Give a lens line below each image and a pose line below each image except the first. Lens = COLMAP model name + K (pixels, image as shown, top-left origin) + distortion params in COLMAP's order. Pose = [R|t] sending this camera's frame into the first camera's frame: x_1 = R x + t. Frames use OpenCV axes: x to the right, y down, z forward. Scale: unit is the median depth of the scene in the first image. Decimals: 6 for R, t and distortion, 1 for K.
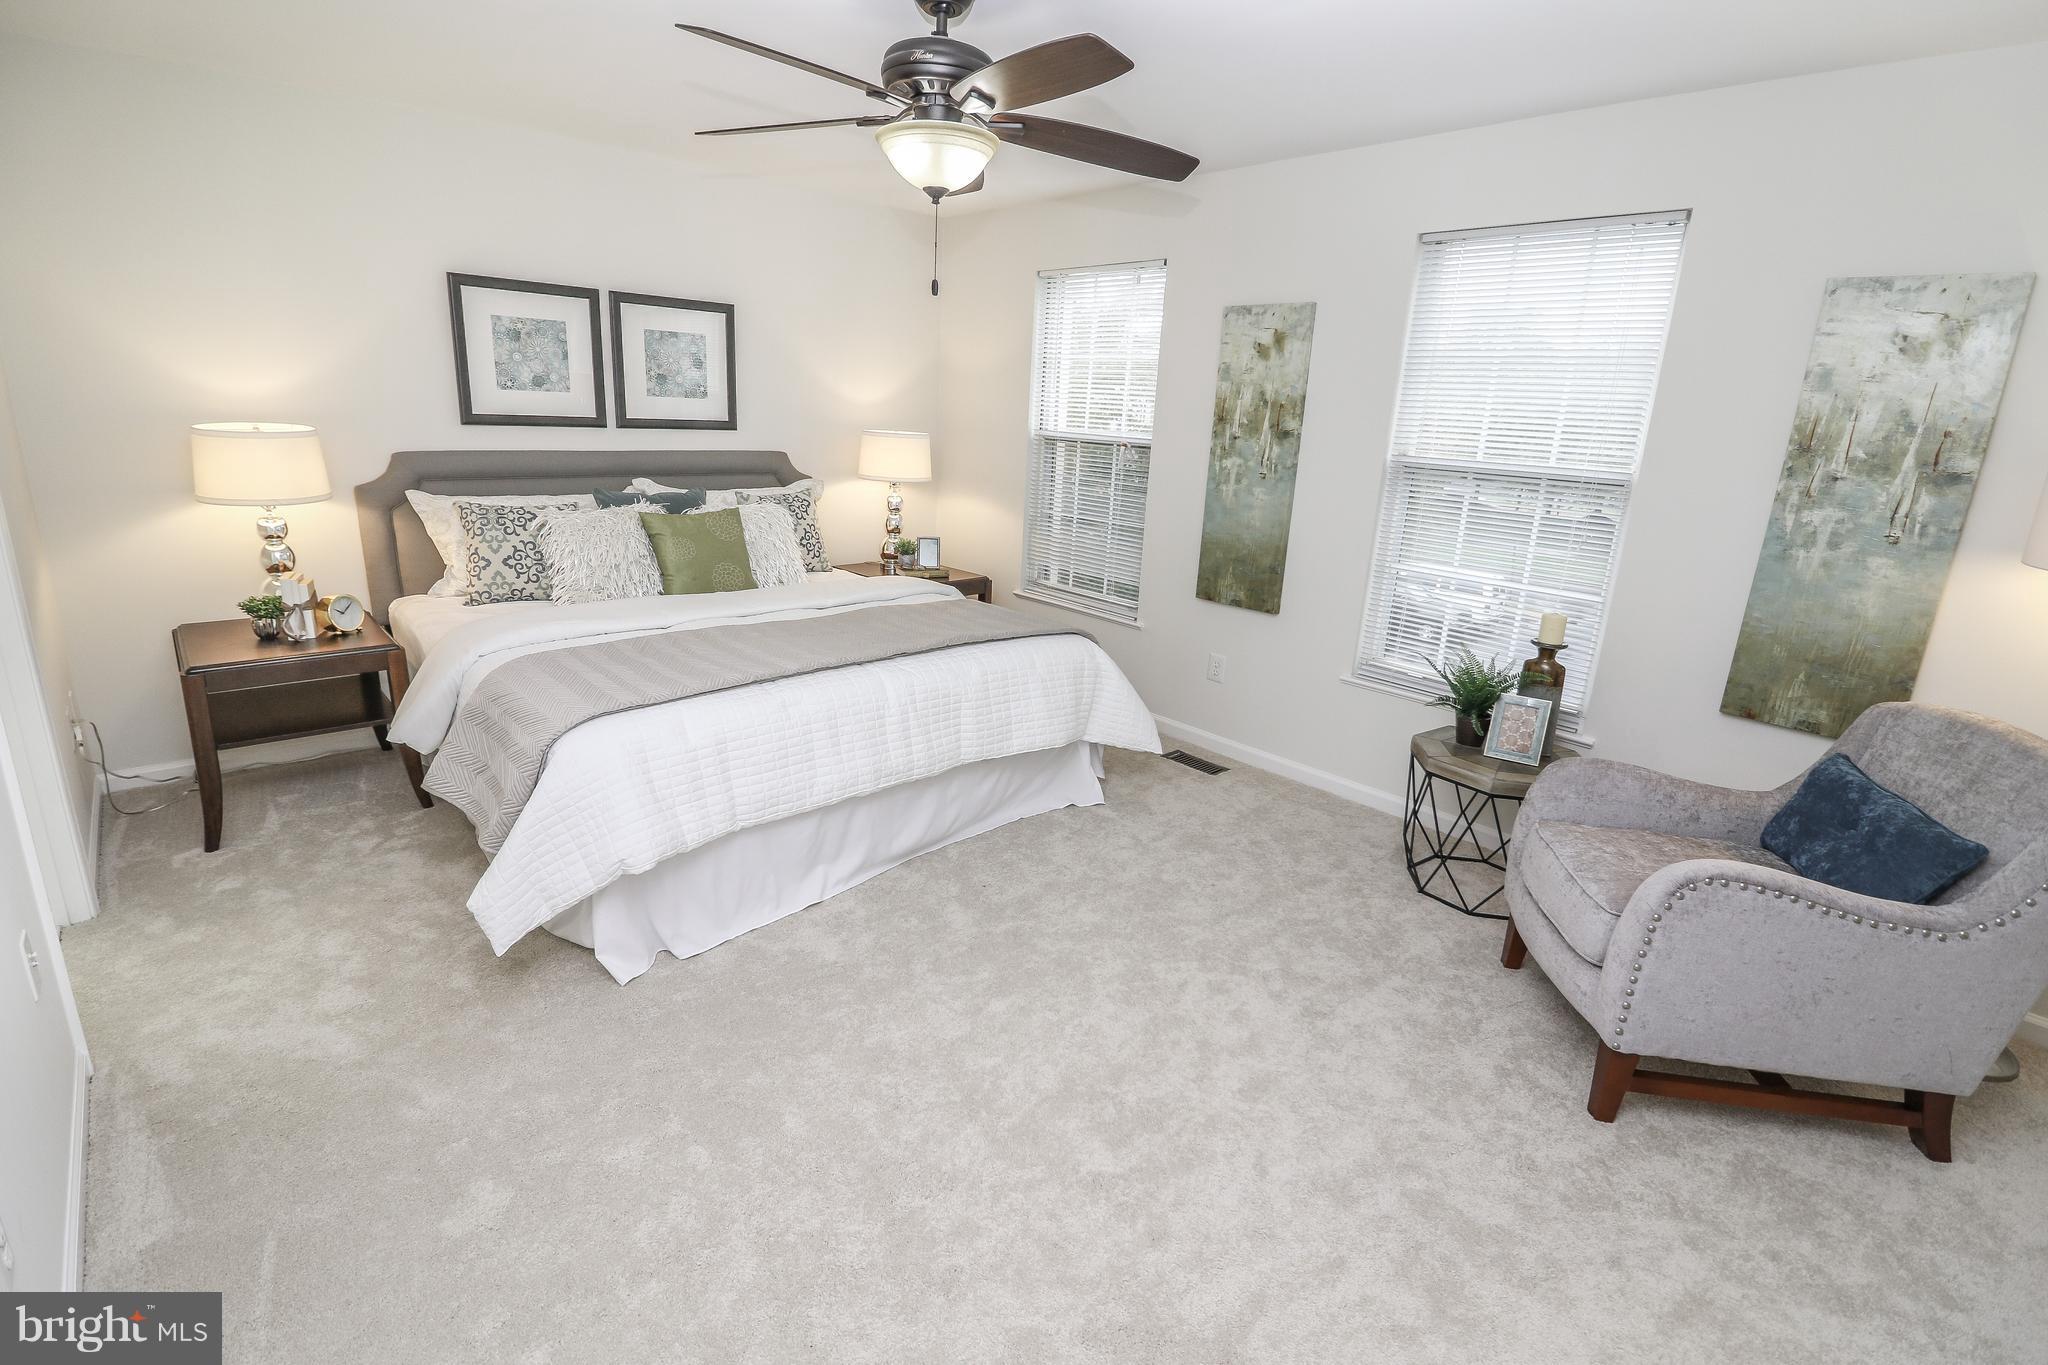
lens RADIAL K [[944.4, 0, 1018.9], [0, 944.4, 672.0], [0, 0, 1]] dist [0.001589, -0.008043]
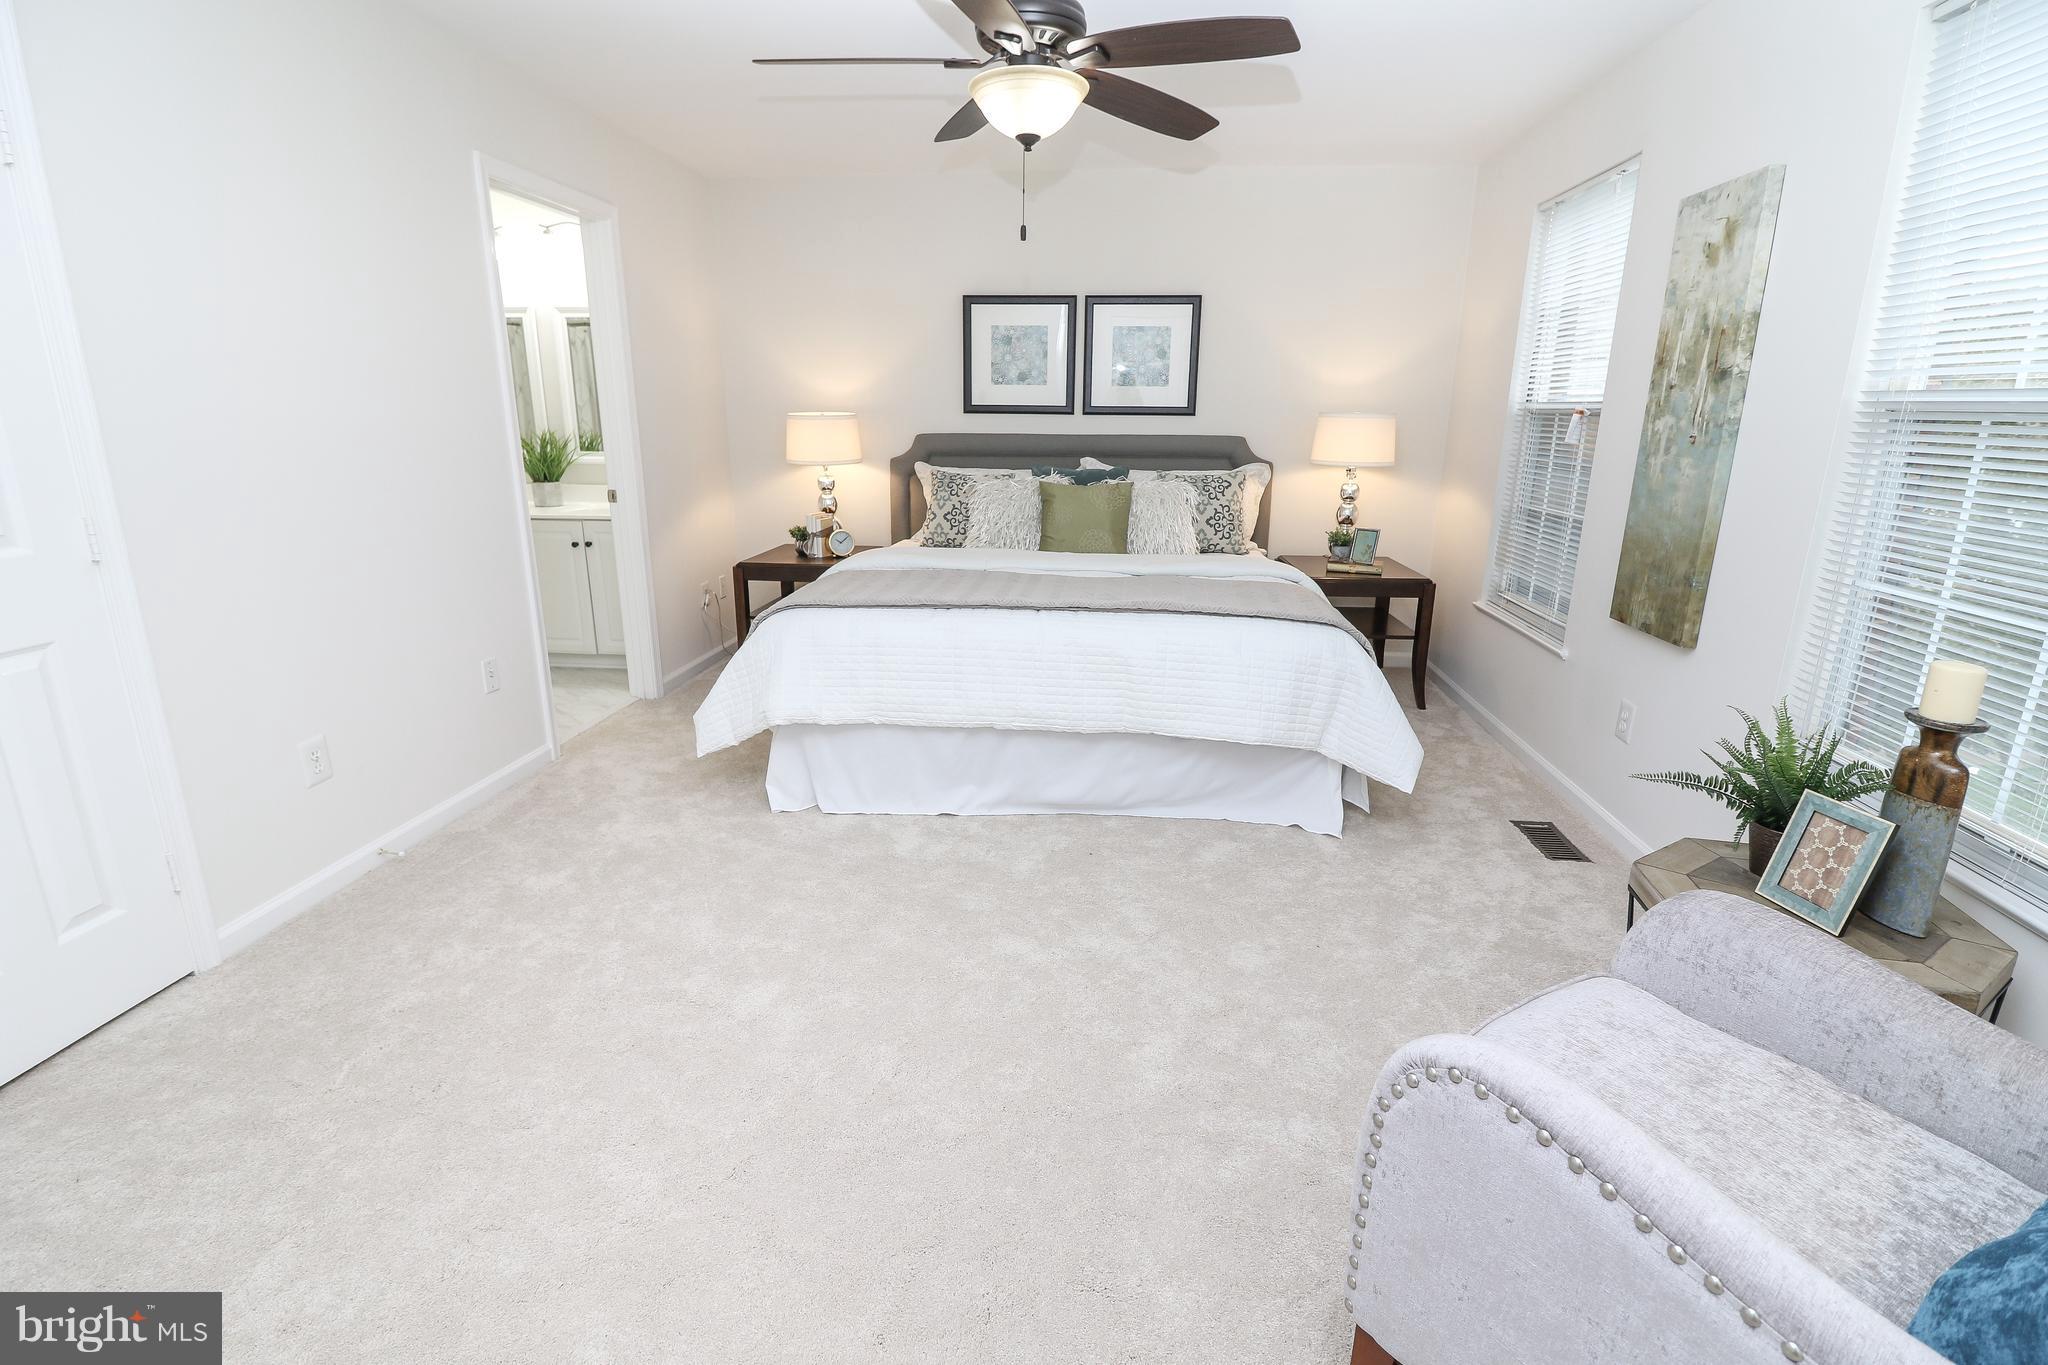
lens RADIAL K [[938.6, 0, 1023.2], [0, 938.6, 671.1], [0, 0, 1]] dist [0.019981, -0.028247]
pose [[0.662456, 0.159156, -0.731998, 0.455007], [-0.182819, 0.981971, 0.048057, 0.008287], [0.726450, 0.101988, 0.679610, 0.215282]]
